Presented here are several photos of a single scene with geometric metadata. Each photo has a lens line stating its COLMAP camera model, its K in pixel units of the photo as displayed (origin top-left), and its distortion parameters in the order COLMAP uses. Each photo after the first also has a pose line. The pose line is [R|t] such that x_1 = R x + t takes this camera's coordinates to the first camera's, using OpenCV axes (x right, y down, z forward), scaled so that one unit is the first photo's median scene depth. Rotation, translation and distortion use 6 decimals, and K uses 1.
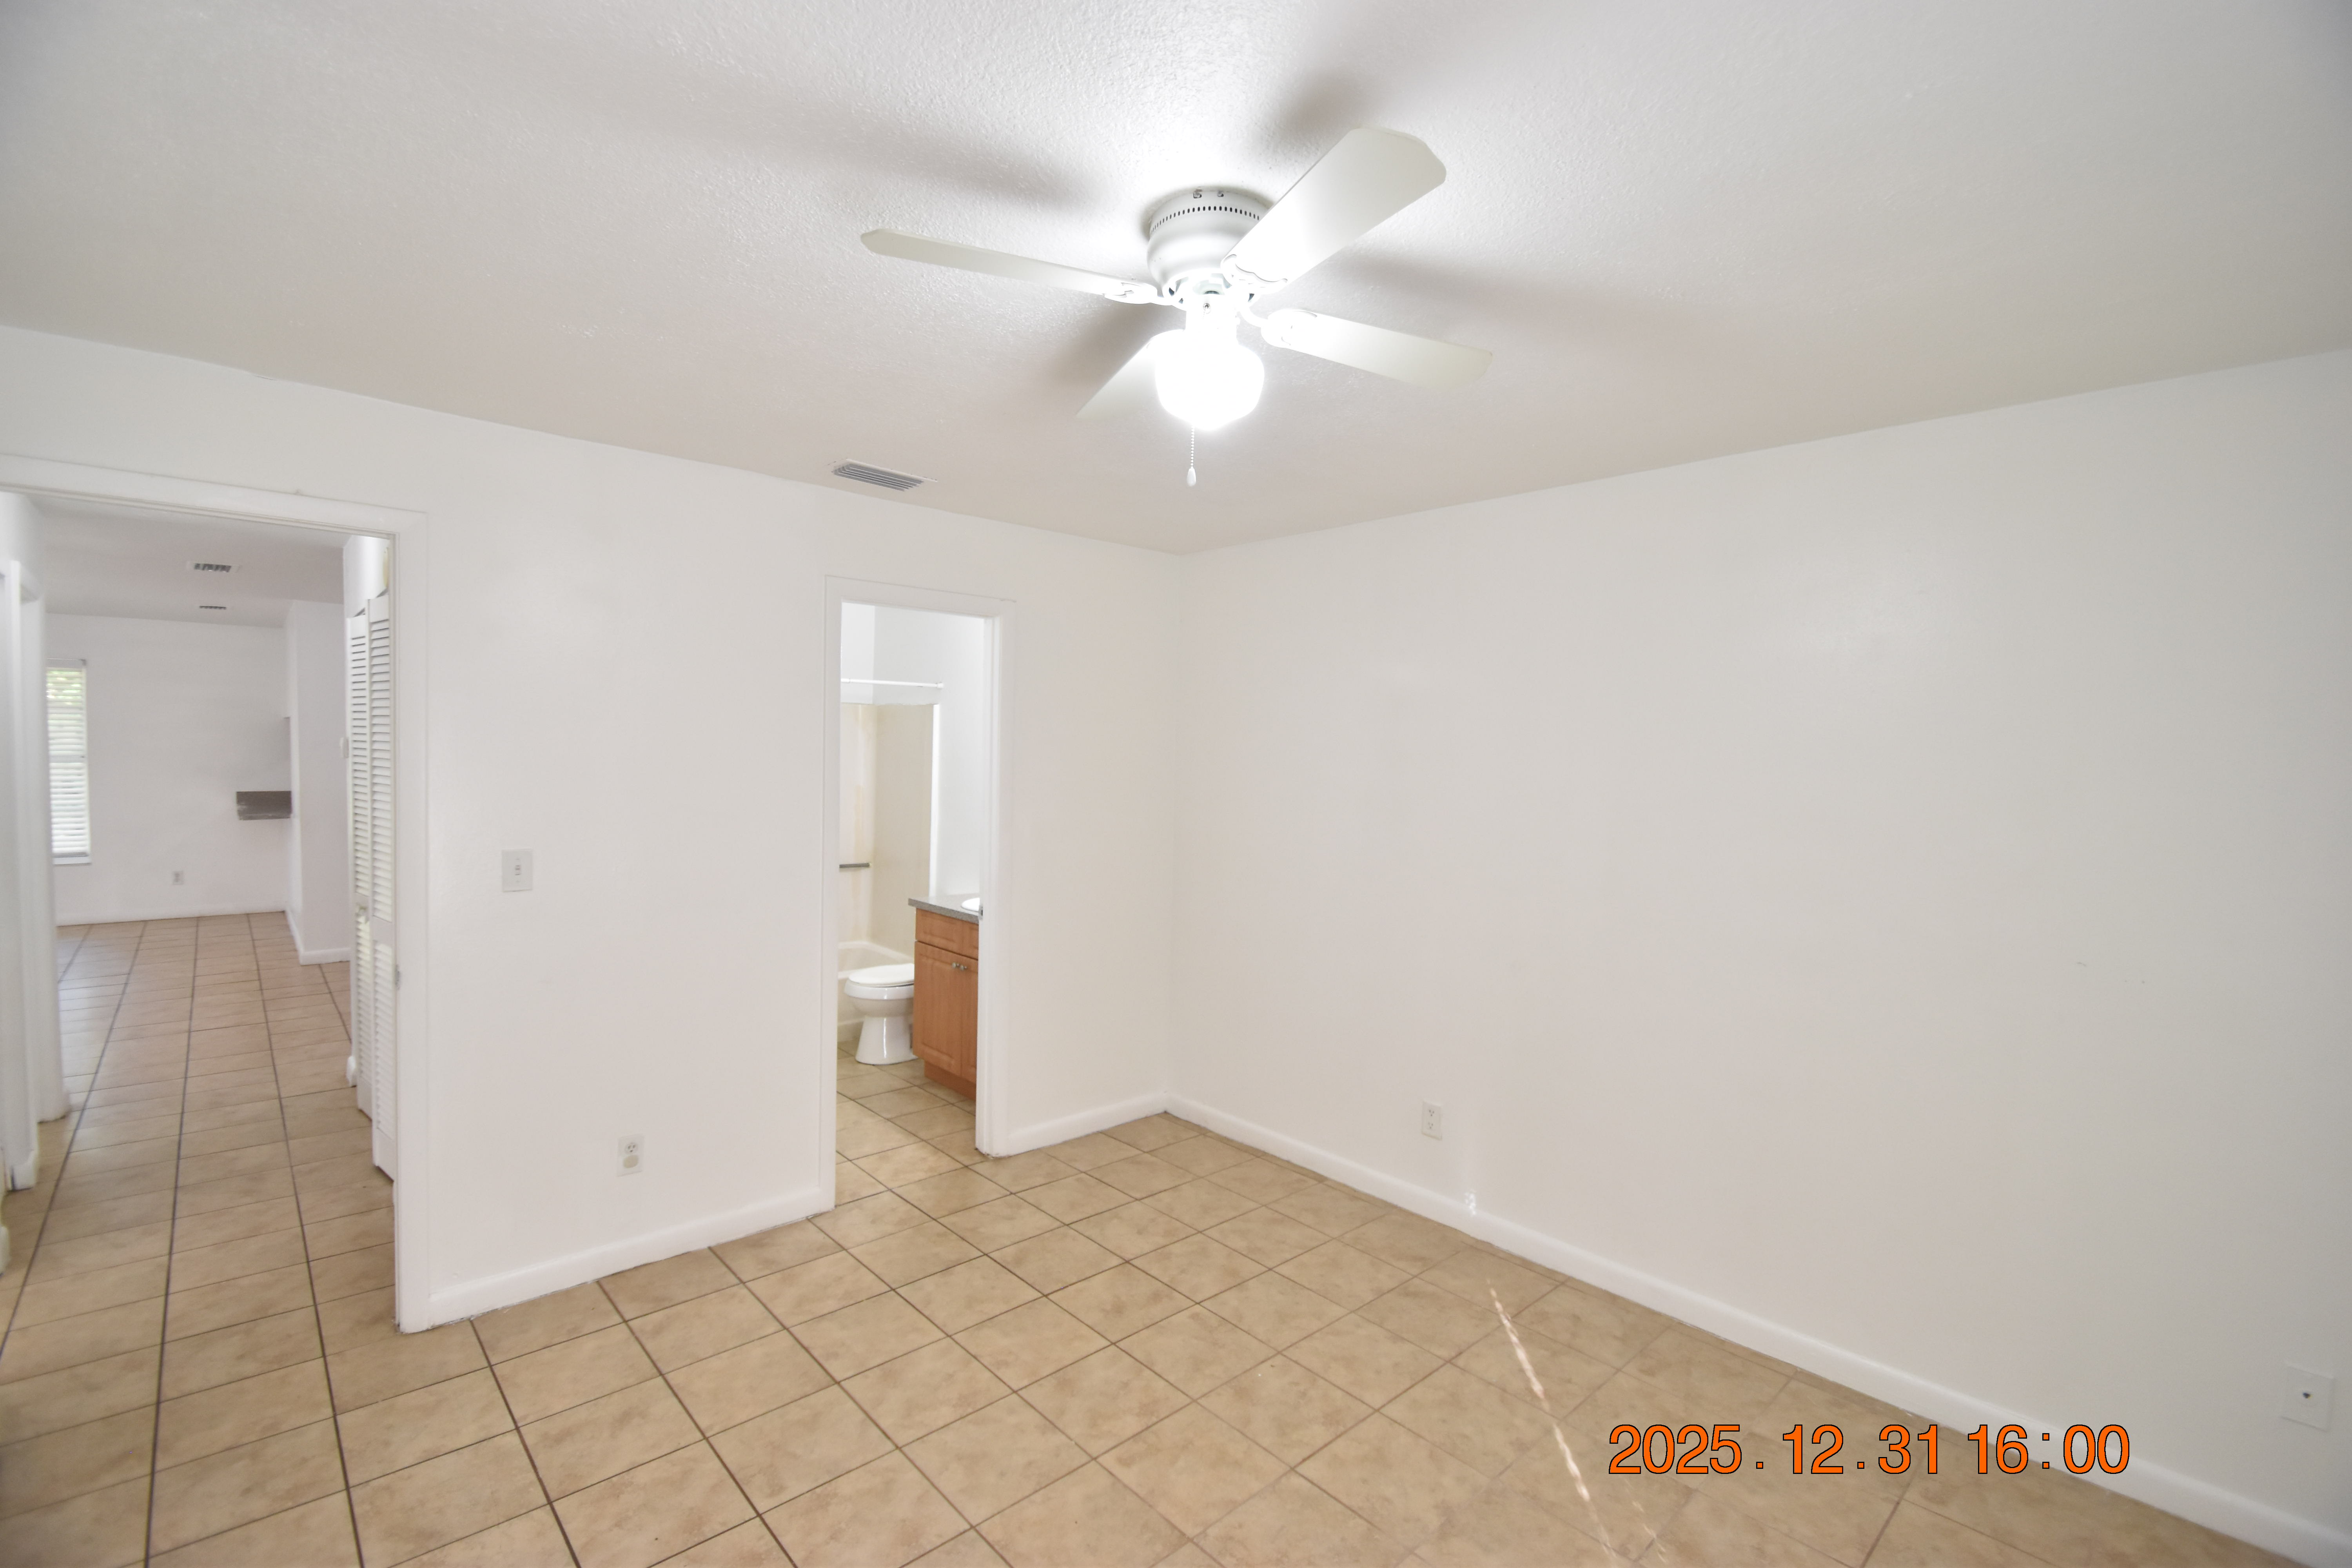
lens RADIAL K [[1029.4, 0, 1171.4], [0, 1029.4, 795.5], [0, 0, 1]] dist [0.017858, -0.018303]
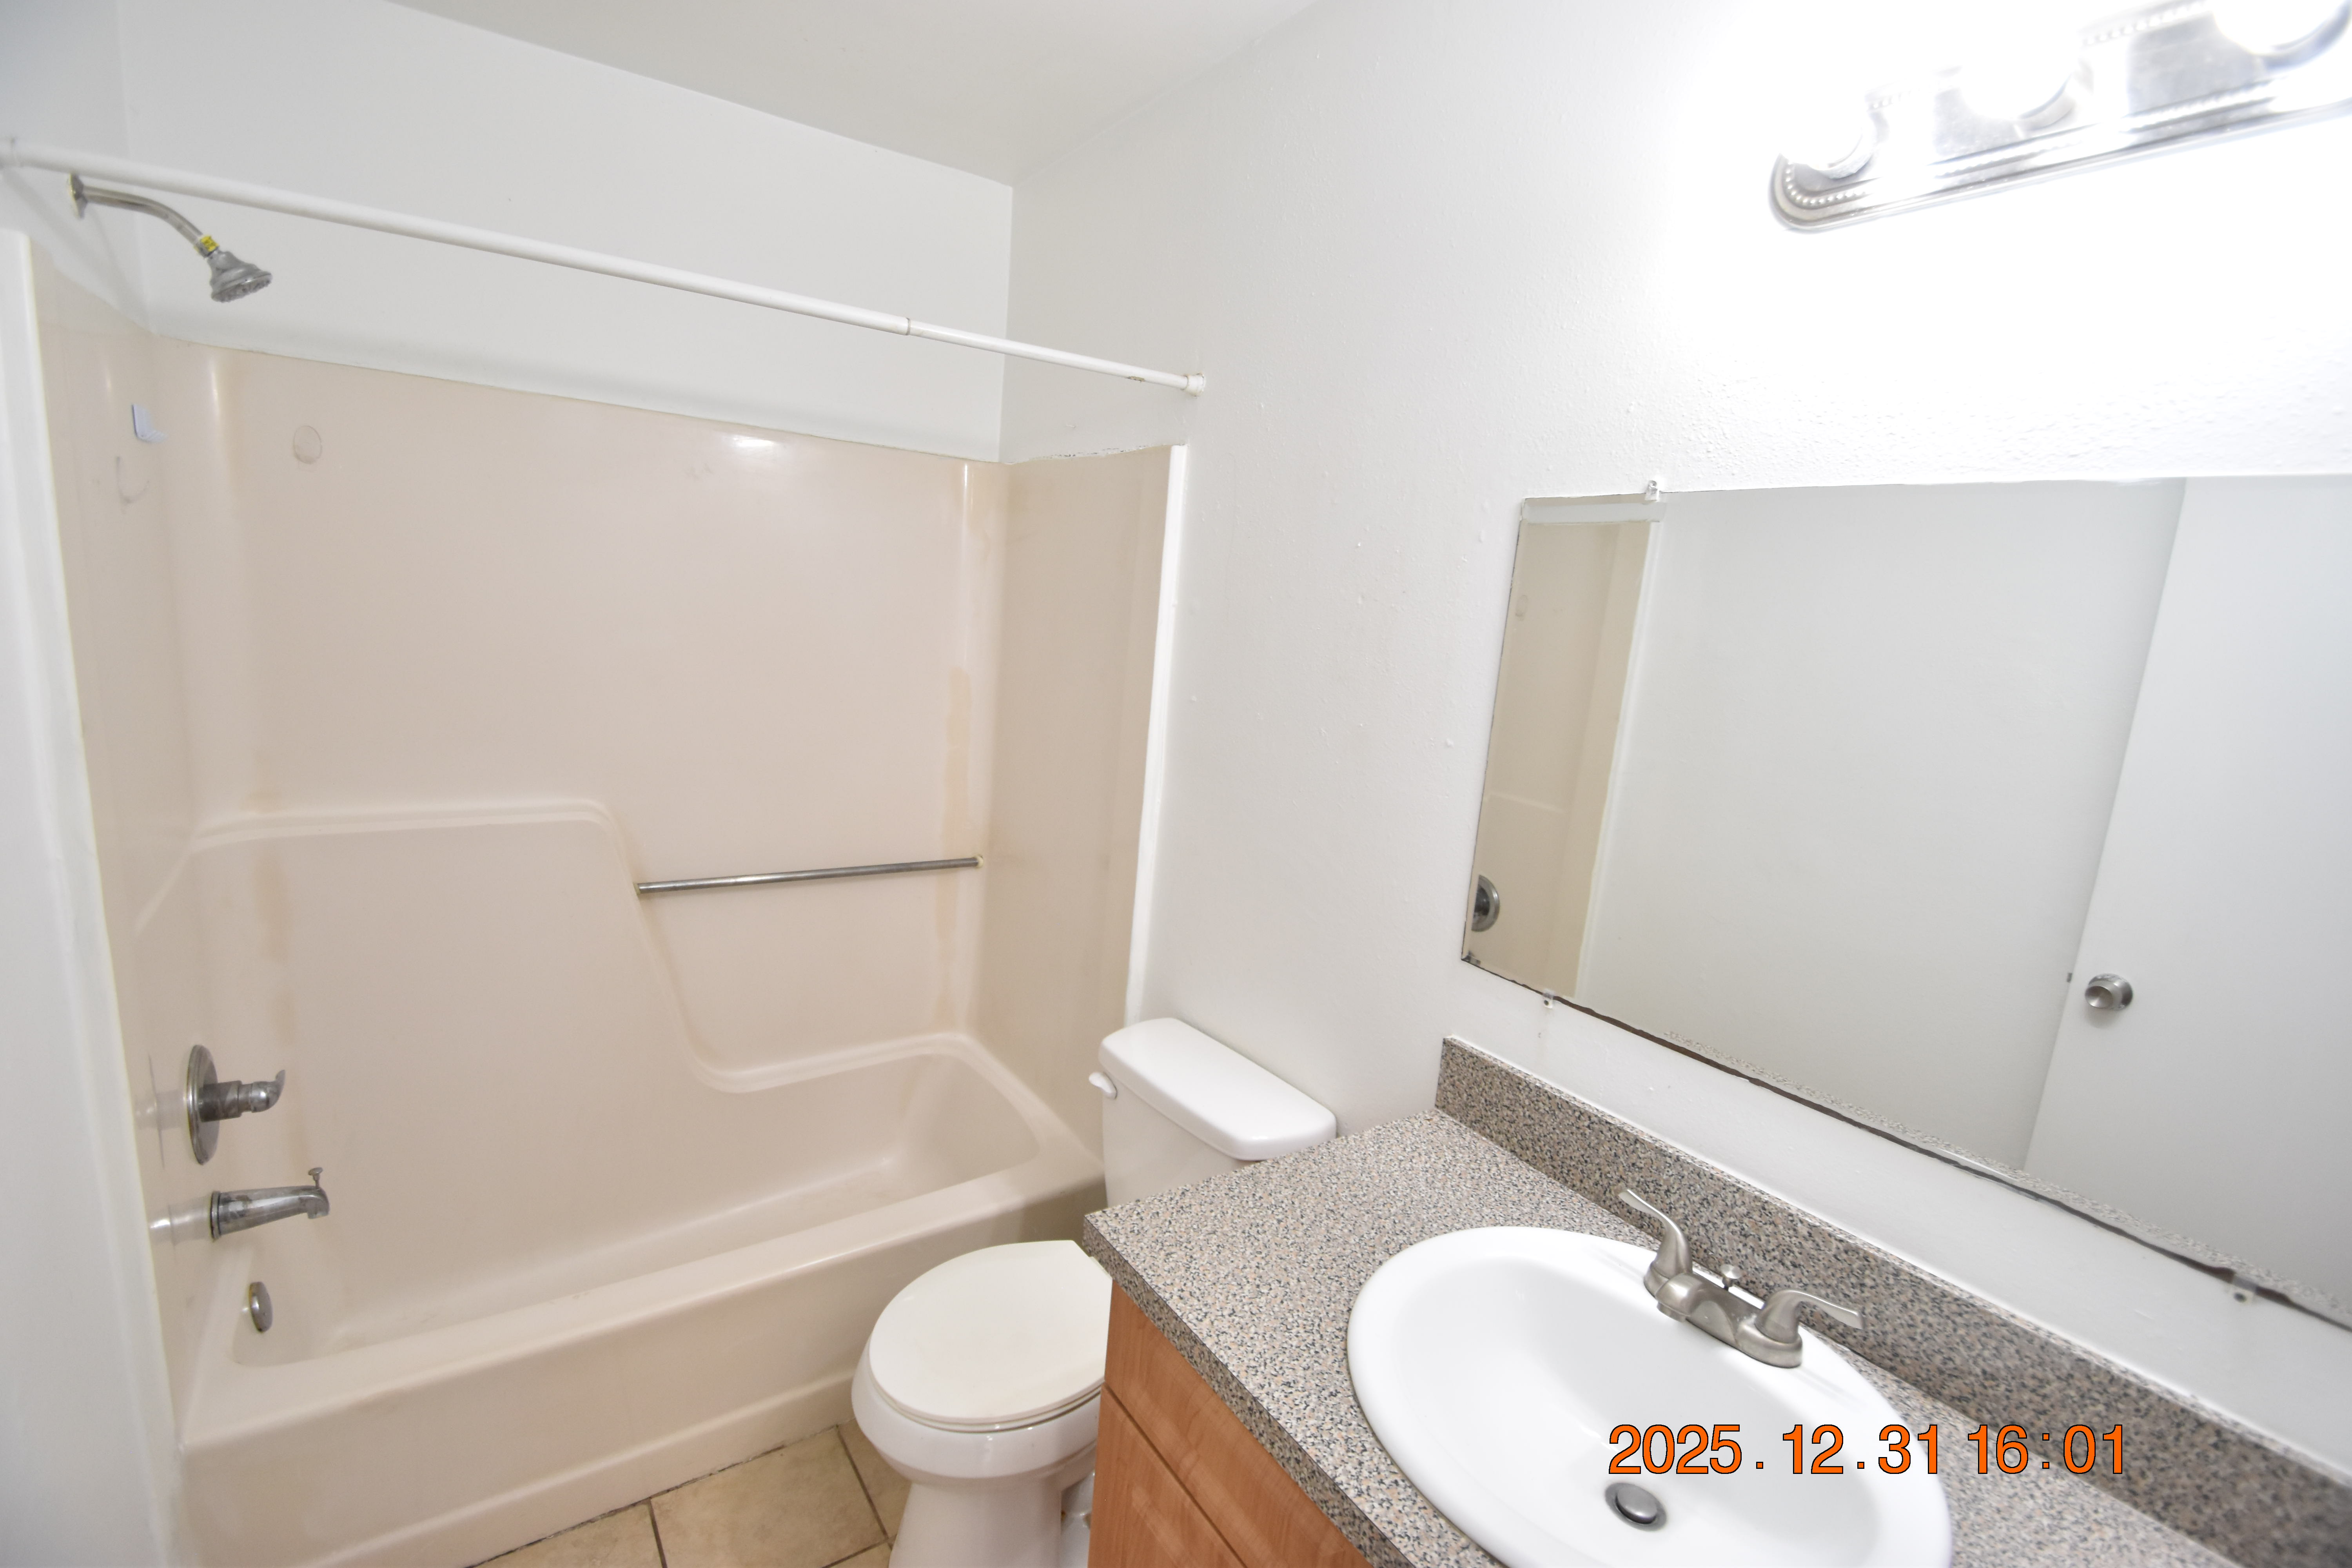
lens RADIAL K [[1029.4, 0, 1171.4], [0, 1029.4, 795.5], [0, 0, 1]] dist [0.017858, -0.018303]
pose [[0.988641, 0.077075, -0.129032, -0.352809], [-0.058909, 0.988523, 0.139112, -0.046528], [0.138273, -0.129930, 0.981834, 1.303061]]
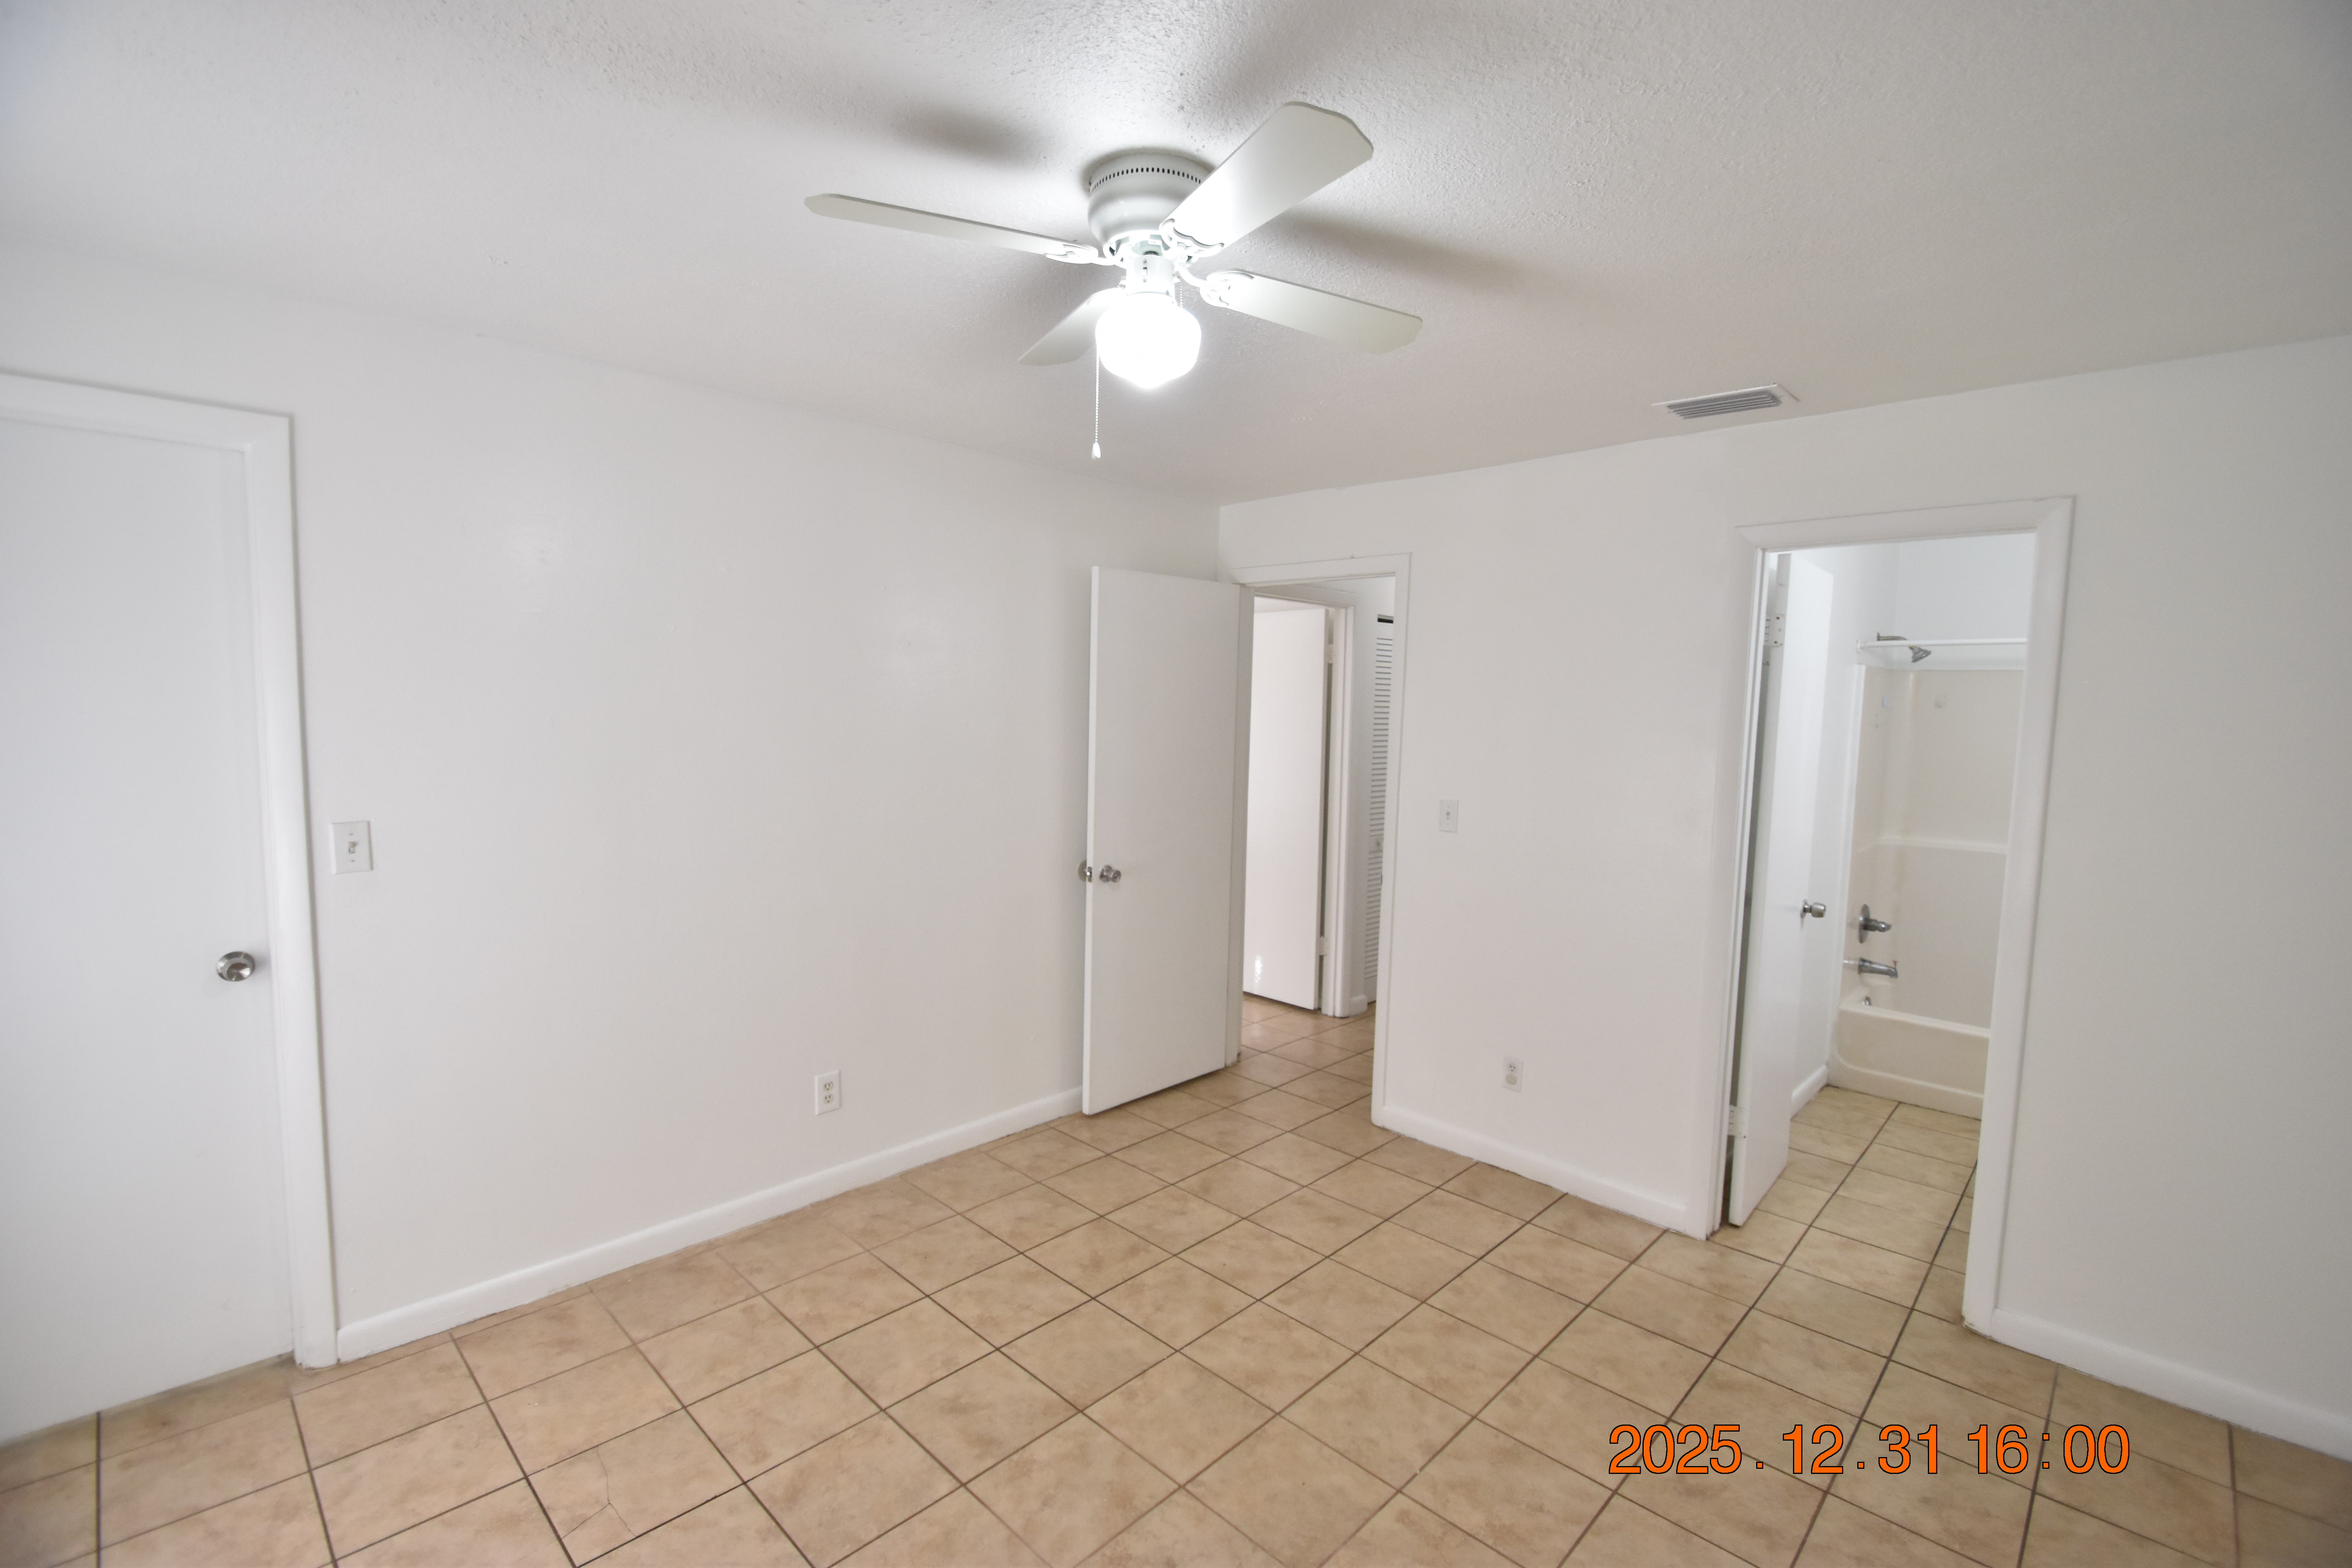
lens RADIAL K [[1029.4, 0, 1171.4], [0, 1029.4, 795.5], [0, 0, 1]] dist [0.017858, -0.018303]
pose [[0.053840, 0.063978, -0.996498, 0.620215], [-0.064898, 0.996060, 0.060443, -0.008671], [0.996438, 0.061416, 0.057780, 0.561427]]
